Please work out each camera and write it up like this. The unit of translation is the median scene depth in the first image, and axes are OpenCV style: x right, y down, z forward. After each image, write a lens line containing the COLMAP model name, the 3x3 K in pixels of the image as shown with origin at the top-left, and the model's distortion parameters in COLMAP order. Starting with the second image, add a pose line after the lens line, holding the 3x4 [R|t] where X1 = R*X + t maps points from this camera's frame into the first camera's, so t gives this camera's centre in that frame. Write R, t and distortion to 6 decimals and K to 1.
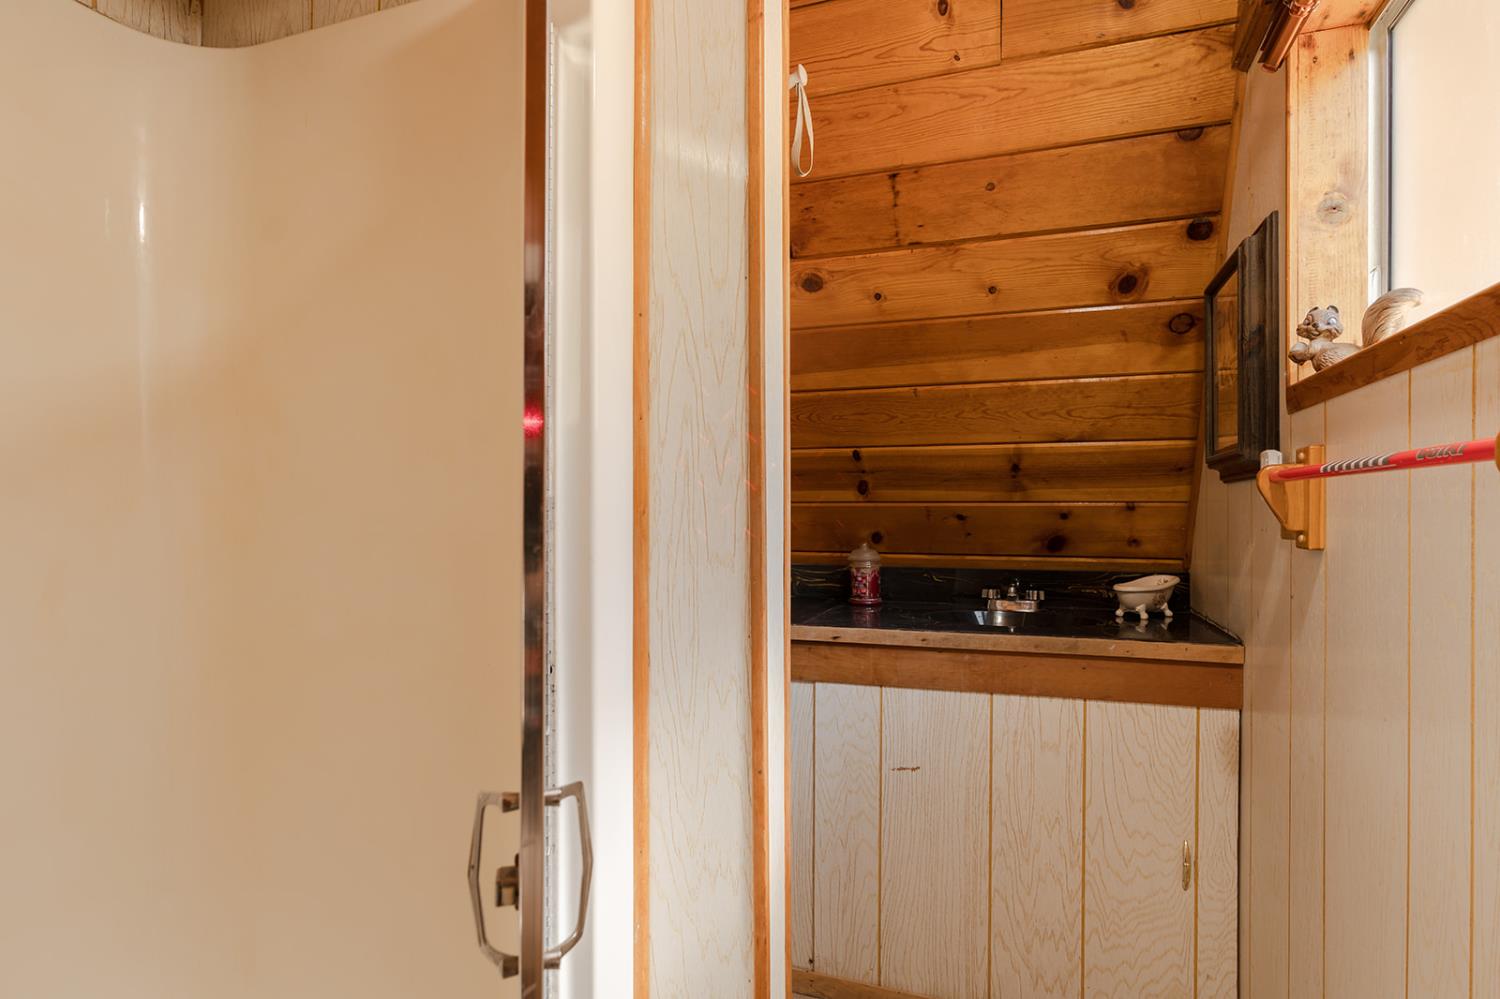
lens RADIAL K [[774.1, 0, 753.0], [0, 774.1, 506.0], [0, 0, 1]] dist [-0.009495, 0.004331]
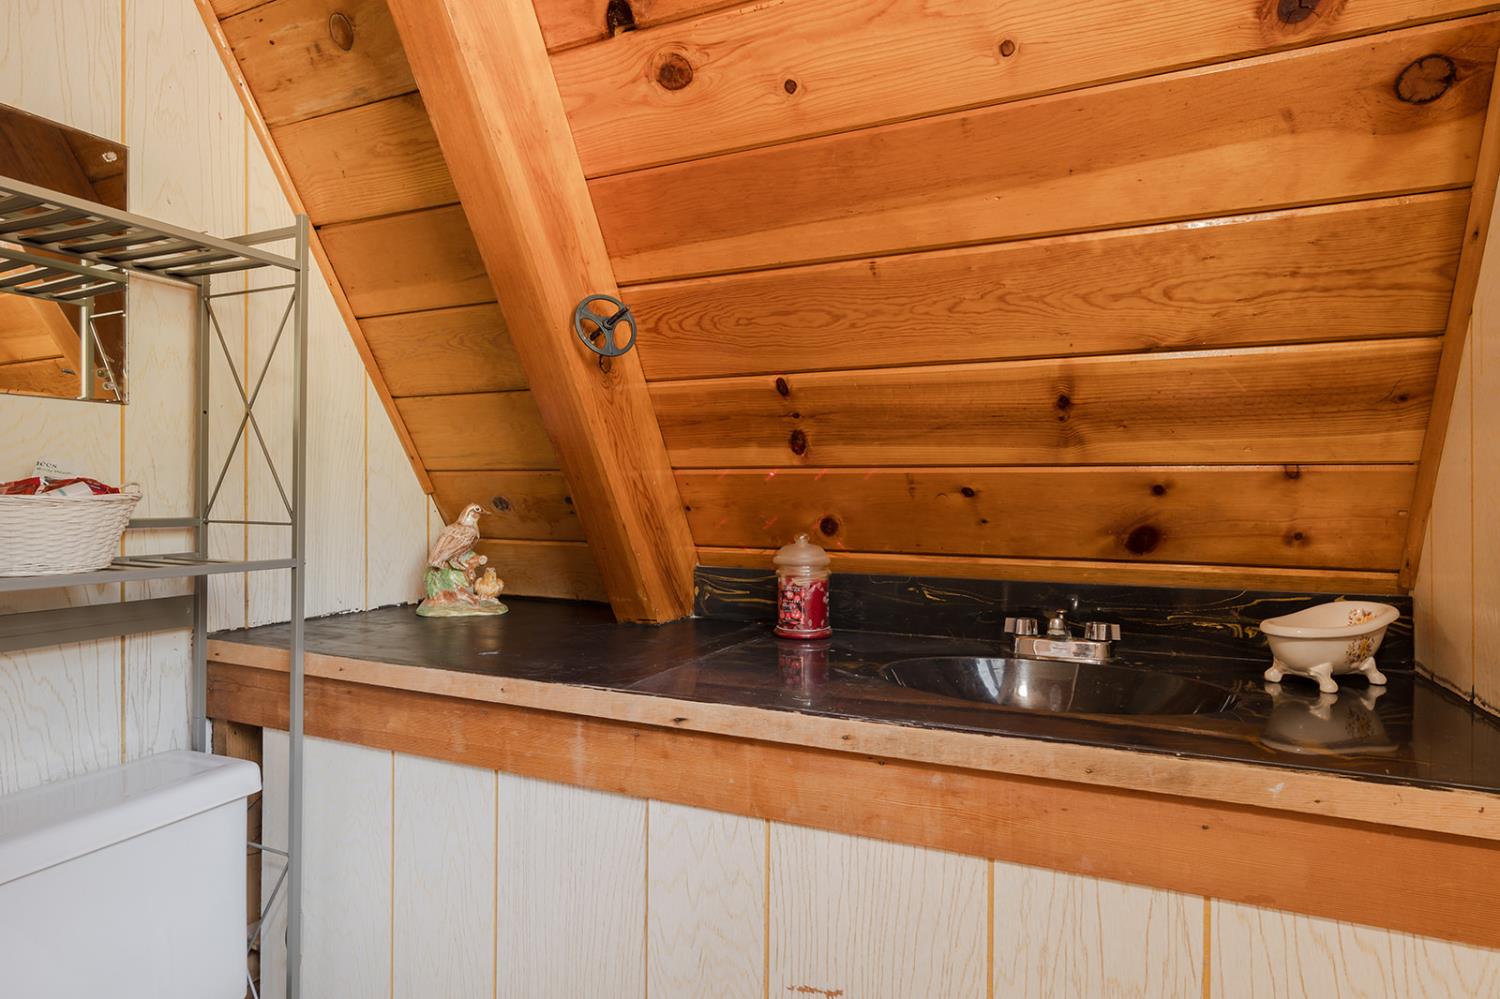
lens RADIAL K [[774.1, 0, 702.5], [0, 774.1, 485.8], [0, 0, 1]] dist [-0.009495, 0.004331]
pose [[0.988008, 0.001544, -0.154392, 0.179399], [-0.002651, 0.999972, -0.006967, 0.015853], [0.154377, 0.007293, 0.987985, 0.438425]]
